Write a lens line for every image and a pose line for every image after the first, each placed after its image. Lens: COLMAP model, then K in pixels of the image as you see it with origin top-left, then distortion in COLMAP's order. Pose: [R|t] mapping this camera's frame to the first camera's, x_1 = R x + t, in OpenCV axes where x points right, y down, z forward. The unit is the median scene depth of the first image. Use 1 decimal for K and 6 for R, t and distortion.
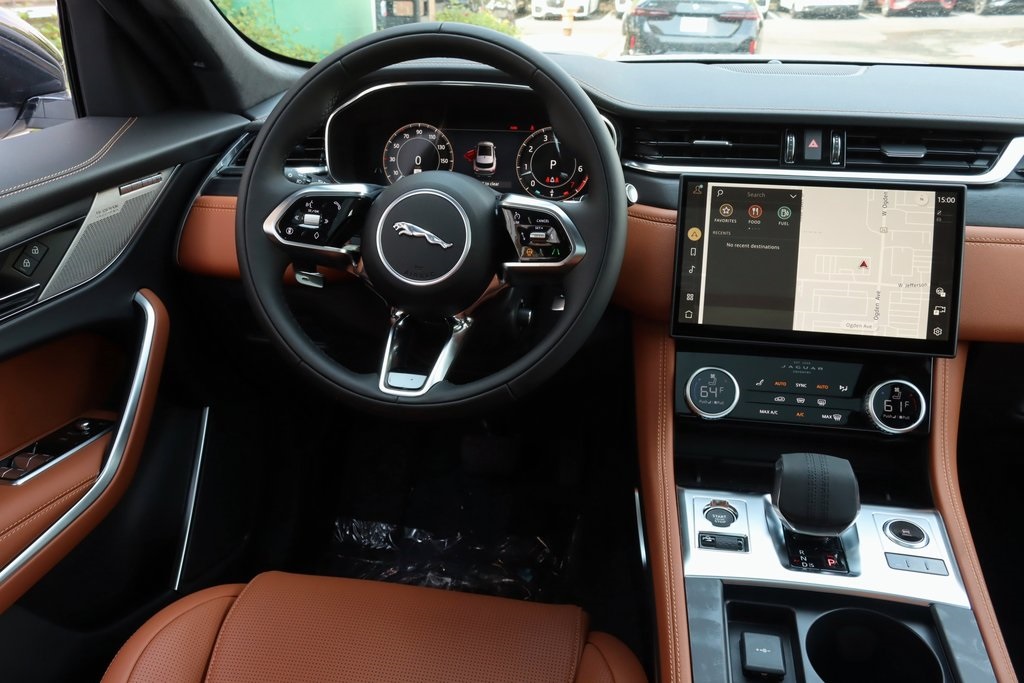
lens RADIAL K [[836.8, 0, 504.3], [0, 836.8, 342.7], [0, 0, 1]] dist [-0.018082, 0.060520]
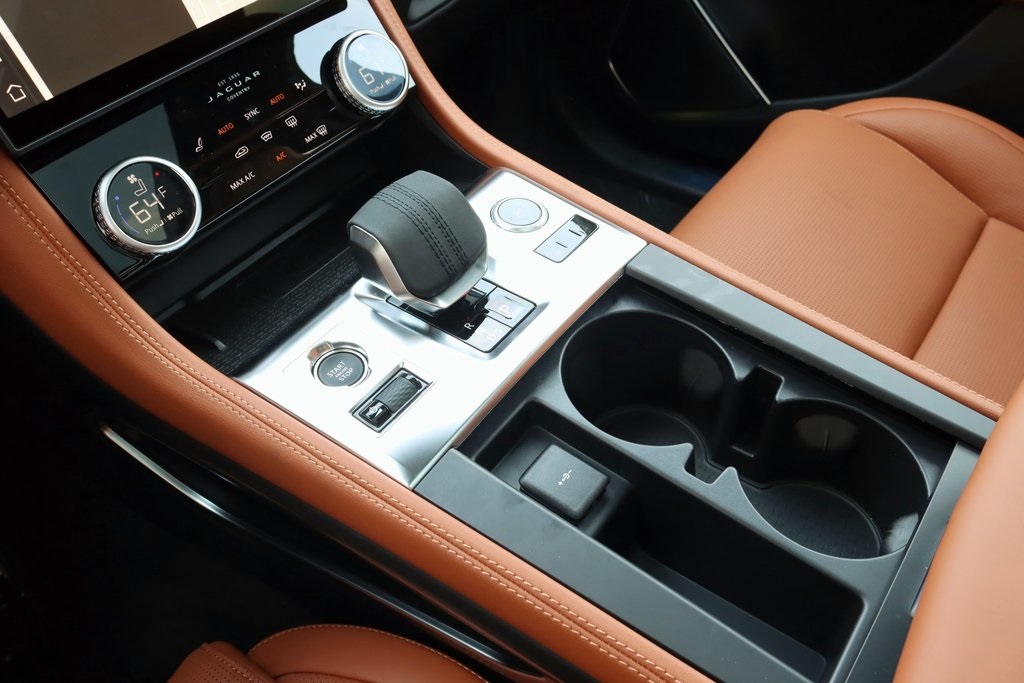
lens RADIAL K [[827.5, 0, 512.0], [0, 827.5, 341.5], [0, 0, 1]] dist [-0.010124, -0.000410]
pose [[0.449729, -0.647928, 0.614763, -0.030451], [0.419649, 0.760879, 0.494932, -0.039807], [-0.788441, 0.035399, 0.614091, 0.498289]]
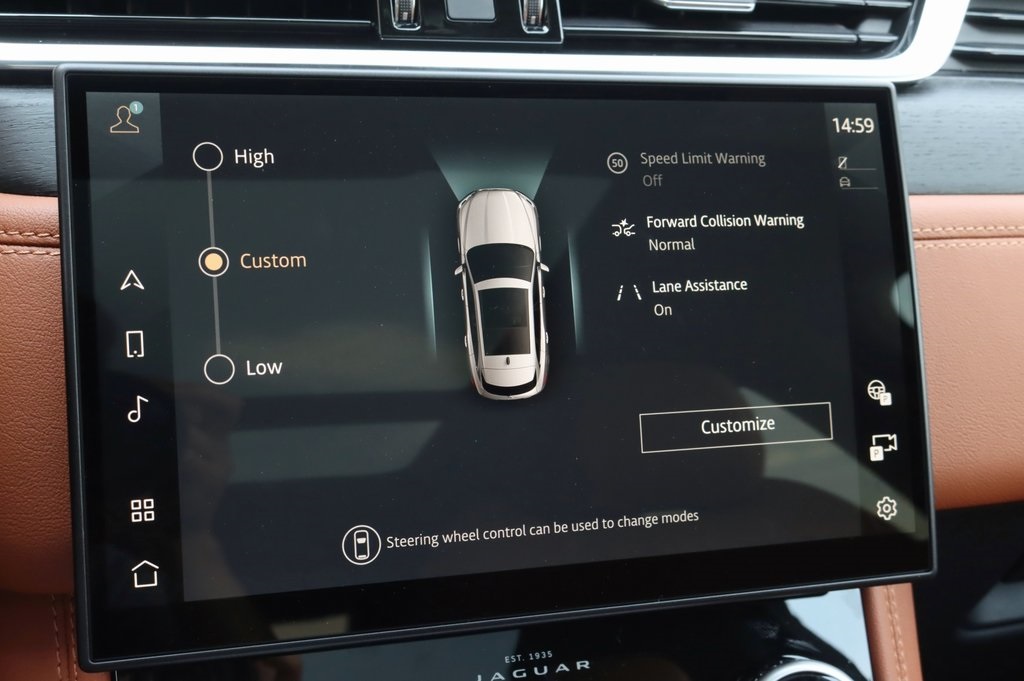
lens RADIAL K [[1364.3, 0, 512.0], [0, 1364.3, 340.5], [0, 0, 1]] dist [0.003327, 0.022863]
pose [[0.884100, -0.105497, 0.455233, 0.131336], [0.122441, 0.992445, -0.007797, -0.091519], [-0.450971, 0.062632, 0.890338, 0.544525]]
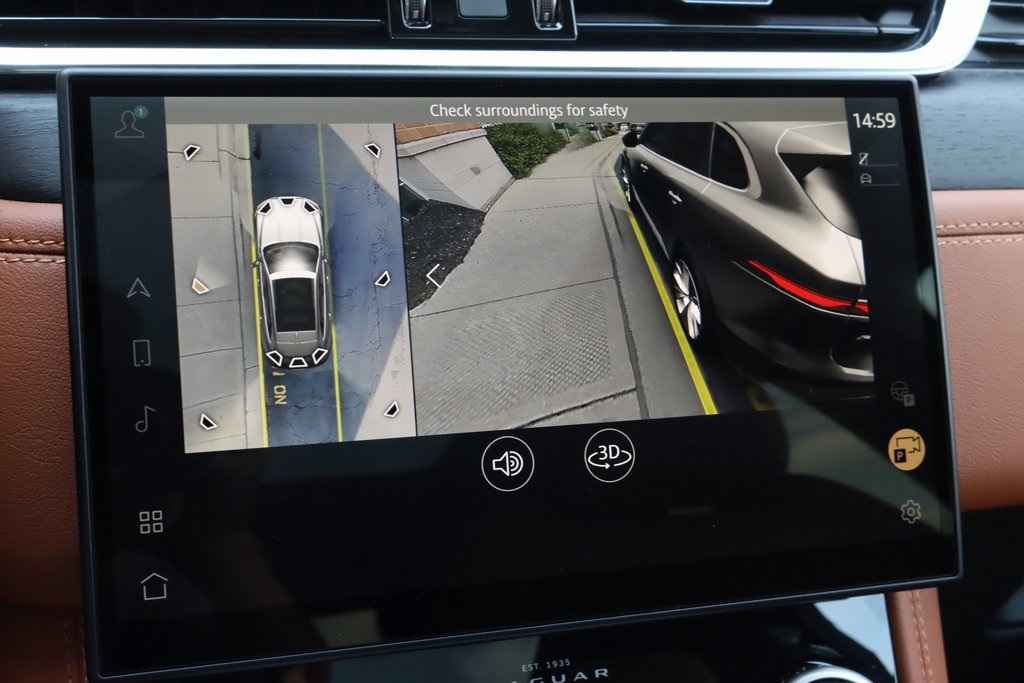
lens RADIAL K [[1361.2, 0, 516.2], [0, 1361.2, 340.9], [0, 0, 1]] dist [0.012531, -0.036996]
pose [[0.890452, -0.116419, 0.439934, 0.140337], [0.130653, 0.991426, -0.002091, -0.096158], [-0.435919, 0.059341, 0.898028, 0.551115]]
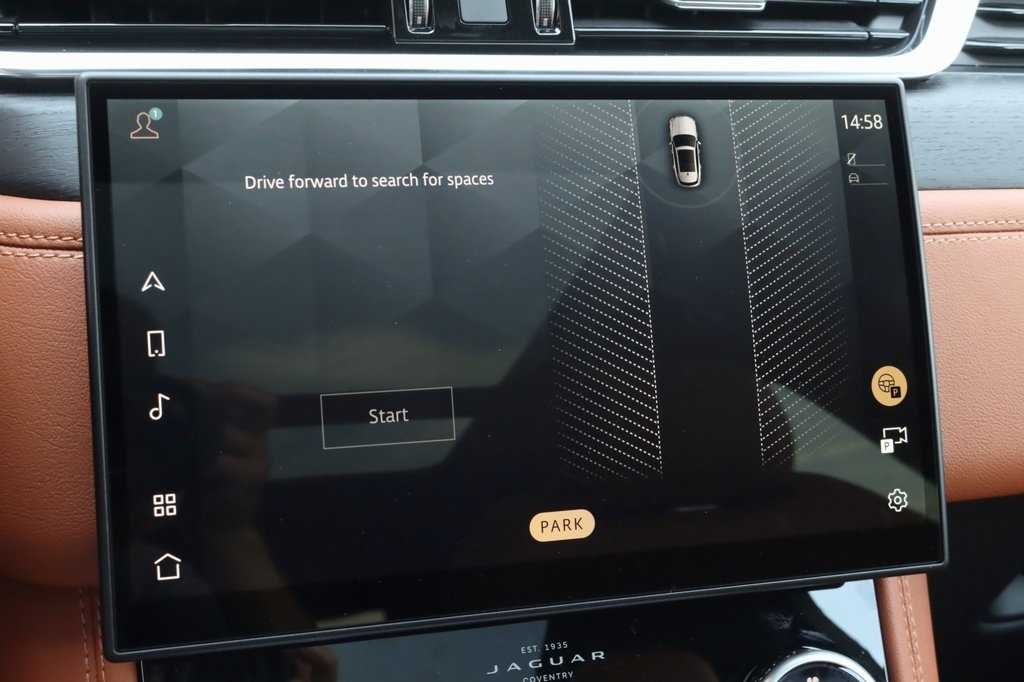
lens RADIAL K [[1366.0, 0, 512.0], [0, 1366.0, 341.0], [0, 0, 1]] dist [0.002257, 0.046353]
pose [[0.894840, -0.113589, 0.431692, 0.134102], [0.130292, 0.991433, -0.009207, -0.089979], [-0.426948, 0.064485, 0.901974, 0.531190]]
